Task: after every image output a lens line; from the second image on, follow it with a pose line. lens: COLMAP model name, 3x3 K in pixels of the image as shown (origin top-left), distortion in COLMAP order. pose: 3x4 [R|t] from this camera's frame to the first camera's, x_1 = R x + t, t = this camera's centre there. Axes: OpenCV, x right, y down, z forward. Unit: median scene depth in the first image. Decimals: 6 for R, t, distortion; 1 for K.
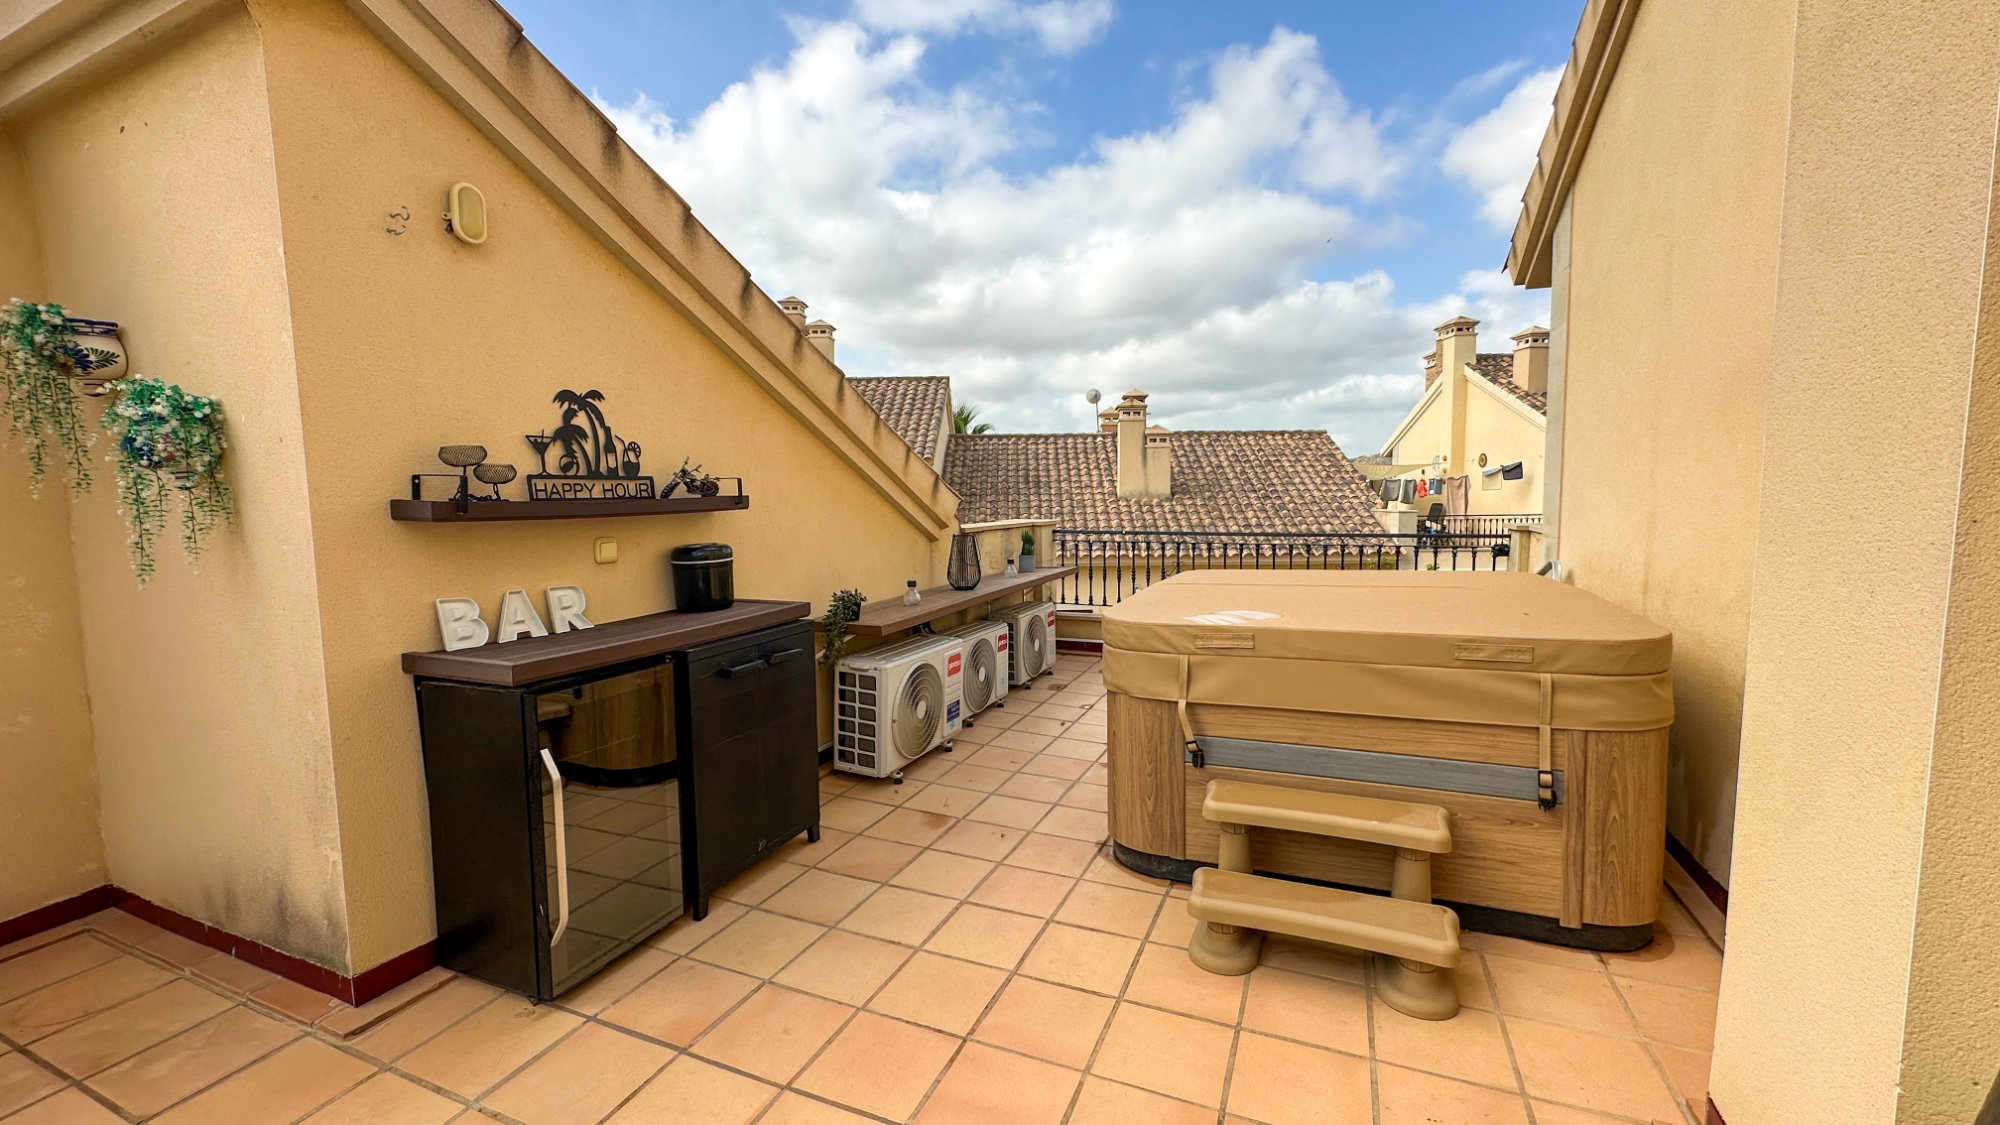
lens RADIAL K [[798.1, 0, 1000.9], [0, 798.1, 559.0], [0, 0, 1]] dist [-0.002103, 0.000687]
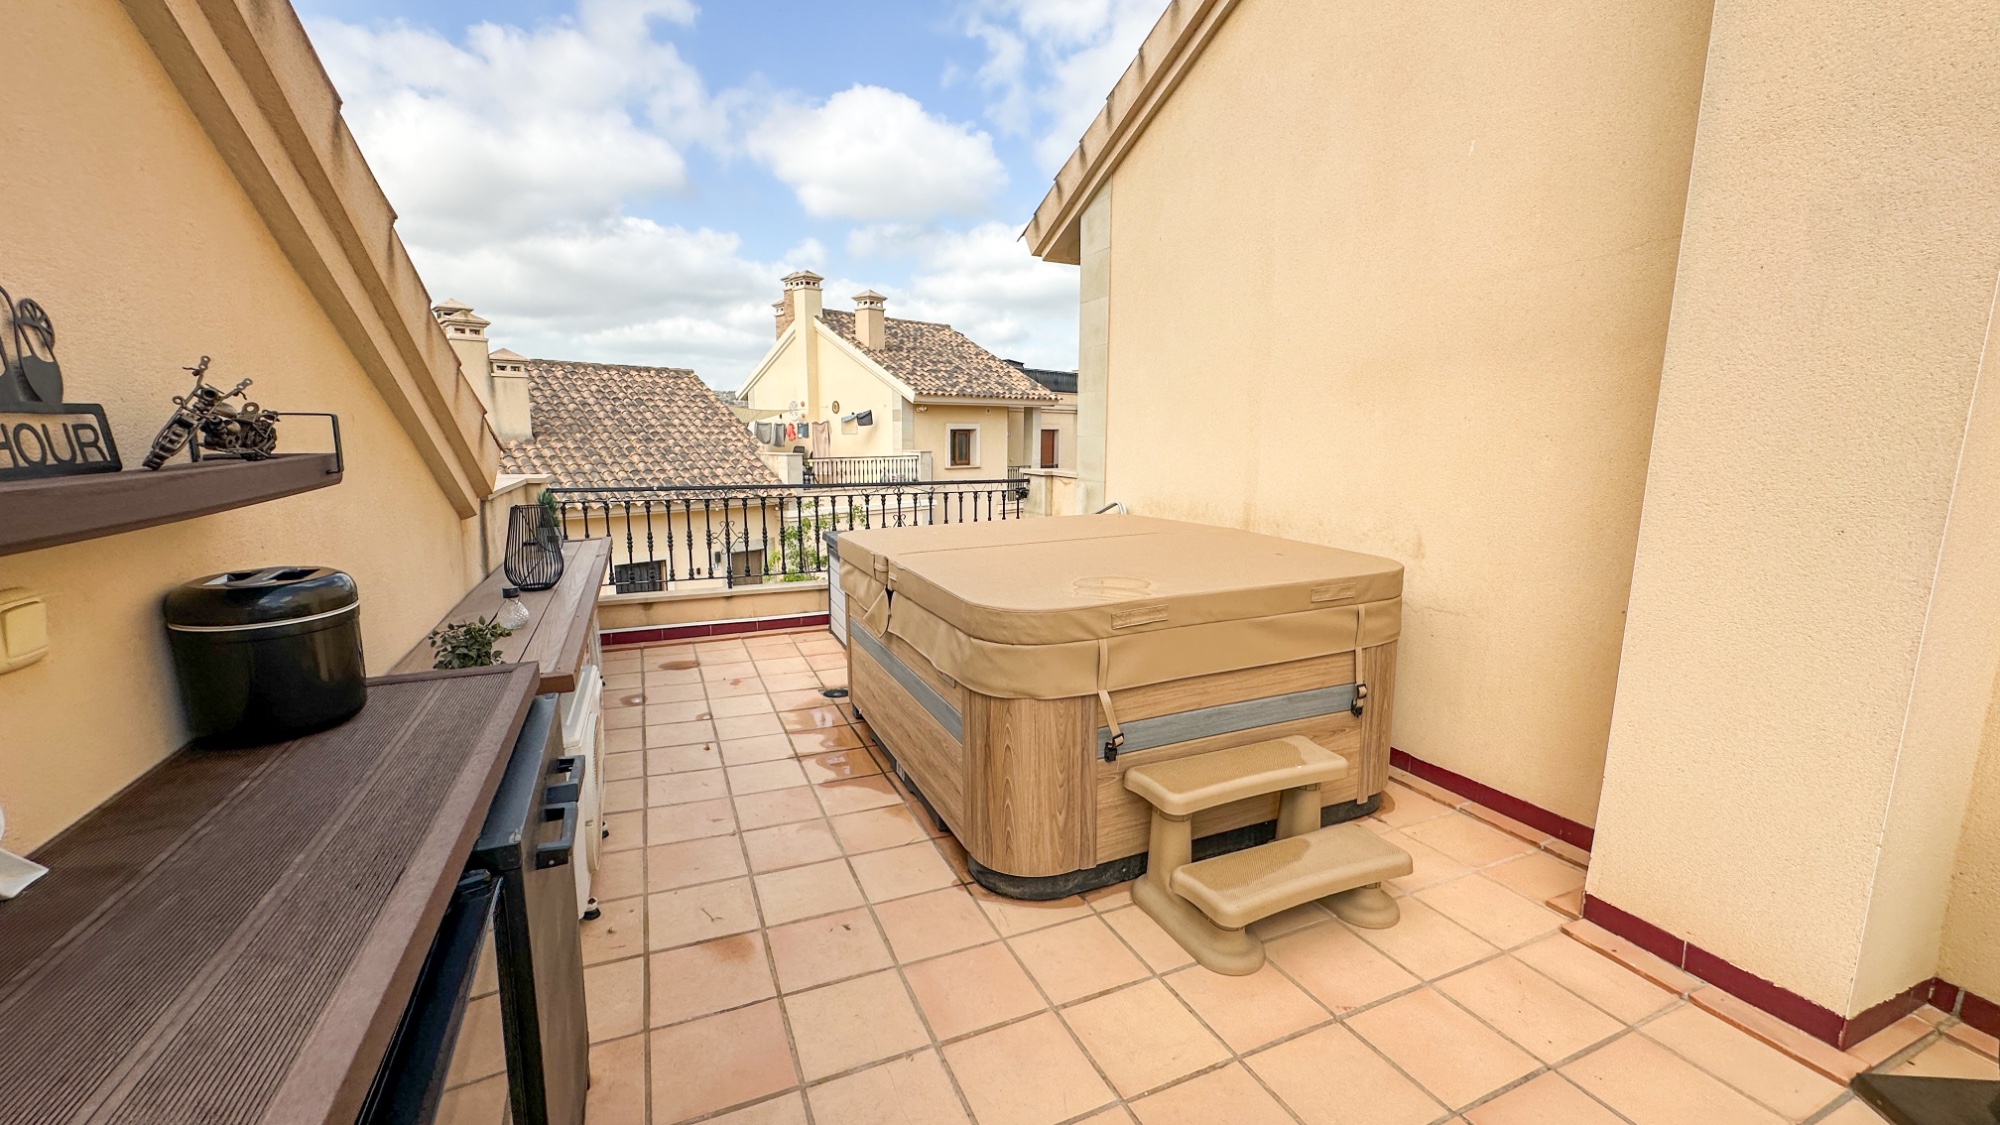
lens RADIAL K [[798.1, 0, 1000.9], [0, 798.1, 559.0], [0, 0, 1]] dist [-0.002103, 0.000687]
pose [[0.682413, -0.101400, 0.723899, -0.304206], [0.048041, 0.994412, 0.094003, -0.034645], [-0.729386, -0.029372, 0.683471, 0.325530]]
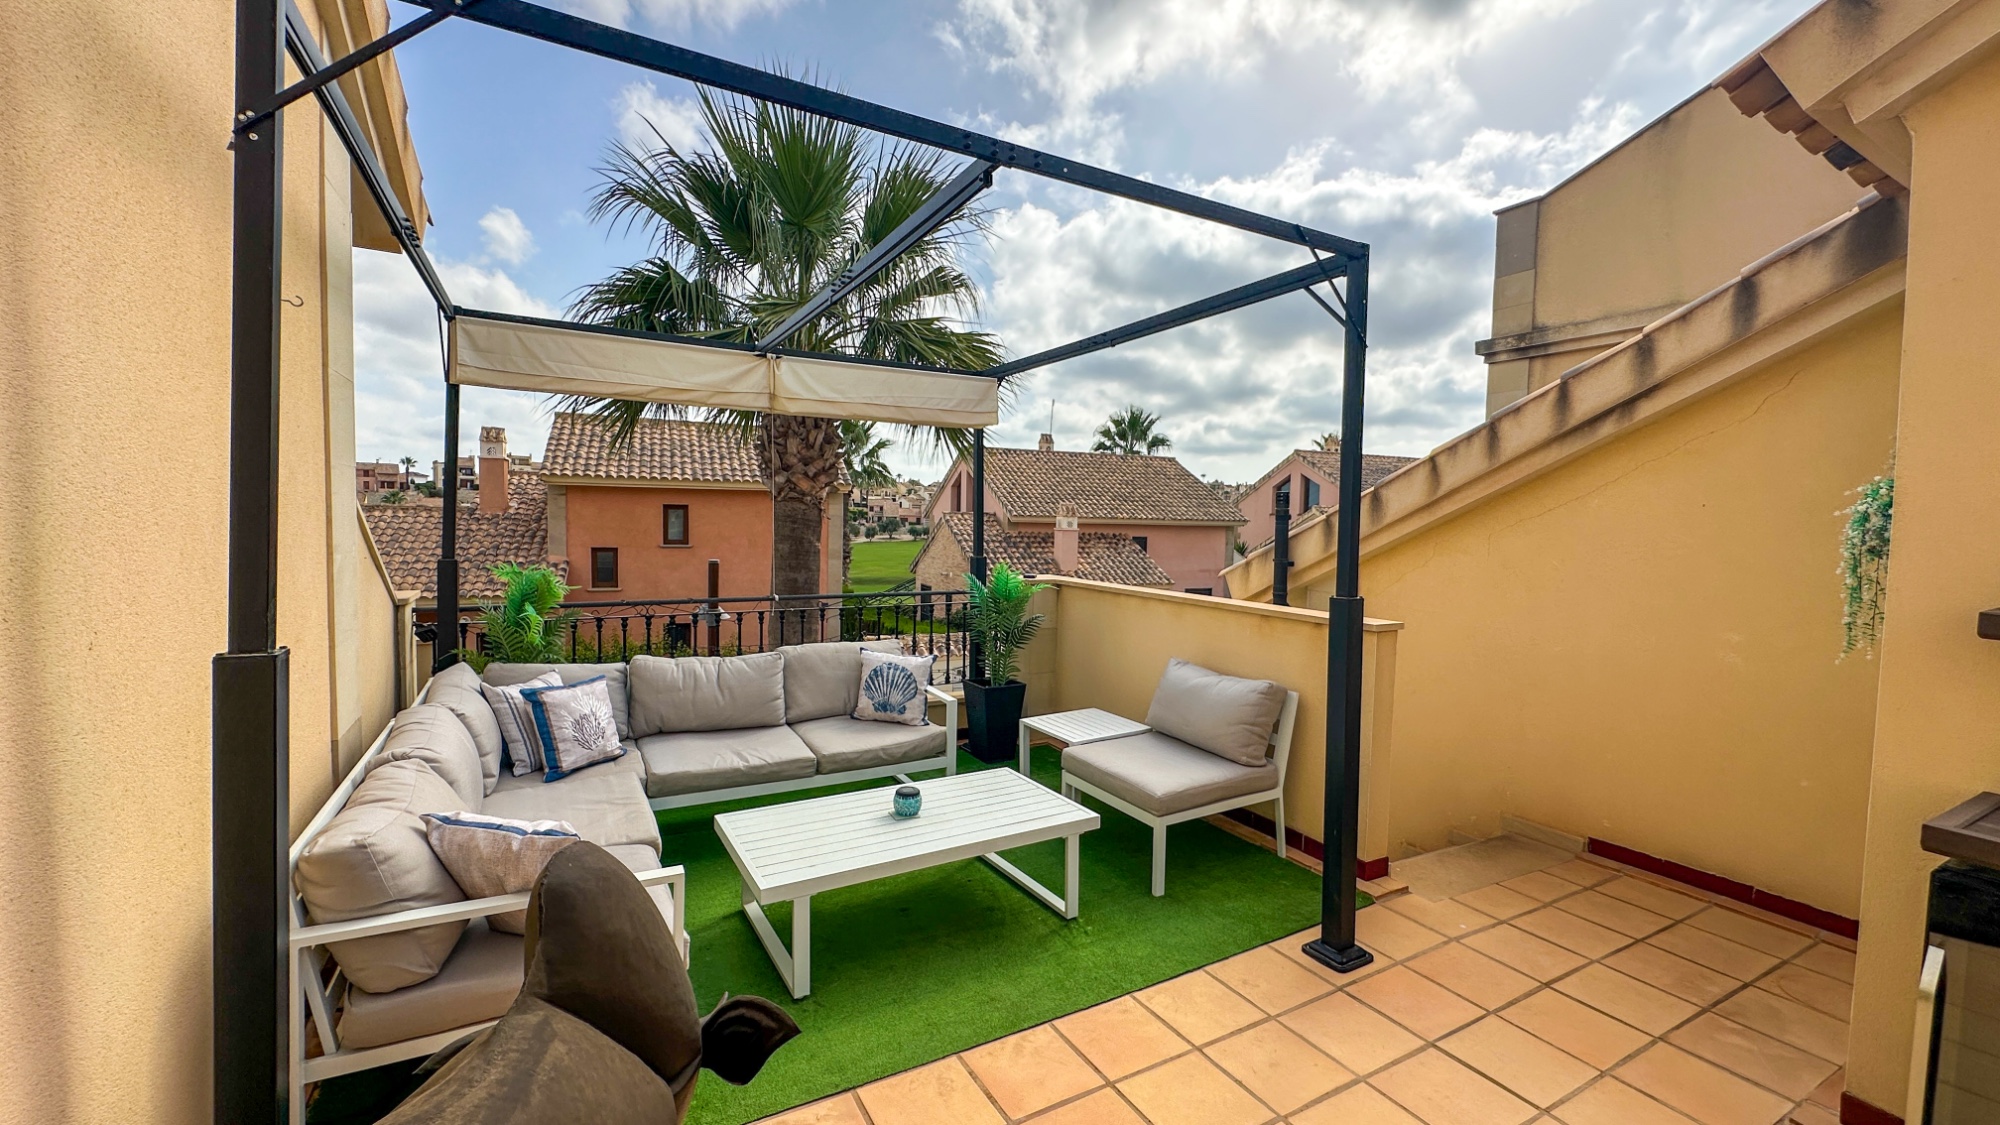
lens RADIAL K [[798.1, 0, 1000.9], [0, 798.1, 559.0], [0, 0, 1]] dist [-0.002103, 0.000687]
pose [[-0.616537, 0.037958, -0.786411, 0.277077], [-0.080811, 0.990511, 0.111164, -0.068831], [0.783168, 0.132088, -0.607619, 0.354341]]
